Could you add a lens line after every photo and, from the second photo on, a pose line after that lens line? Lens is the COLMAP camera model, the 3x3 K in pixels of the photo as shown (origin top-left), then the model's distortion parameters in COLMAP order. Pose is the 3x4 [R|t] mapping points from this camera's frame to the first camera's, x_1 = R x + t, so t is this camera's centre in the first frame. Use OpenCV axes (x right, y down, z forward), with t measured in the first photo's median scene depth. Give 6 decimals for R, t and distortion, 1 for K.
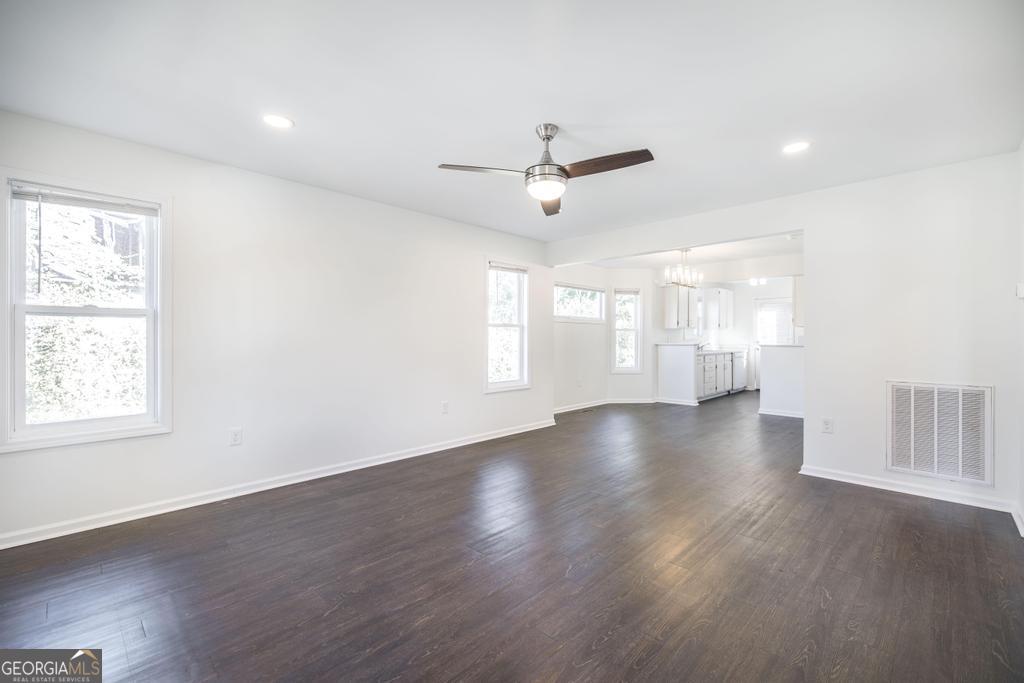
lens RADIAL K [[438.0, 0, 508.8], [0, 438.0, 338.9], [0, 0, 1]] dist [0.013711, -0.000156]
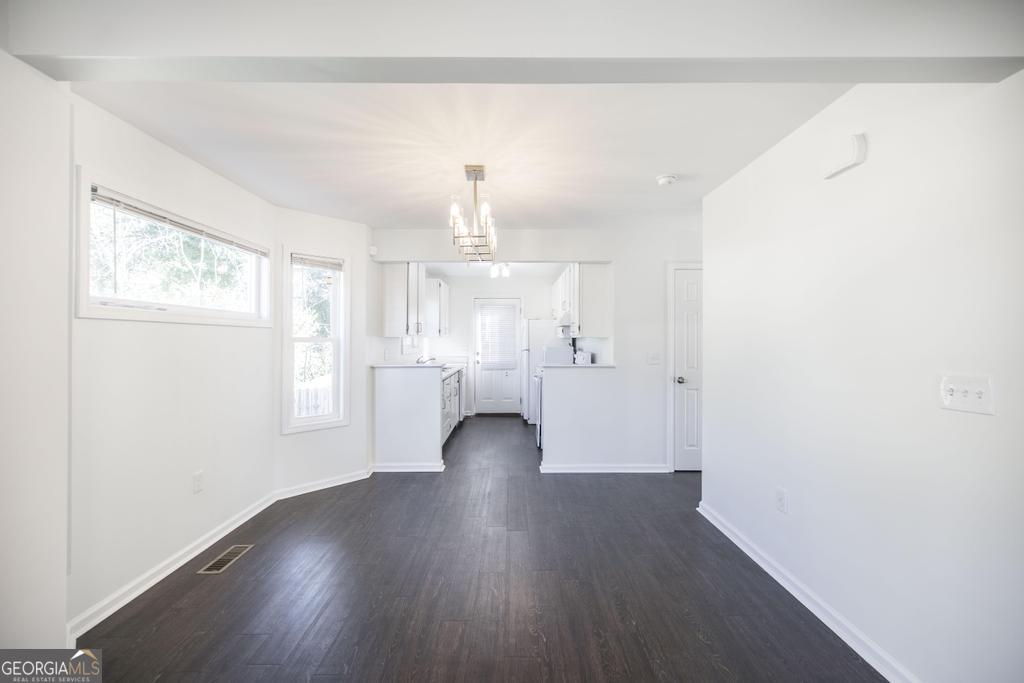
lens RADIAL K [[438.0, 0, 508.8], [0, 438.0, 338.9], [0, 0, 1]] dist [0.013711, -0.000156]
pose [[0.716051, 0.001218, 0.698047, 0.079532], [0.000024, 0.999998, -0.001770, -0.021062], [-0.698048, 0.001285, 0.716049, 0.496075]]
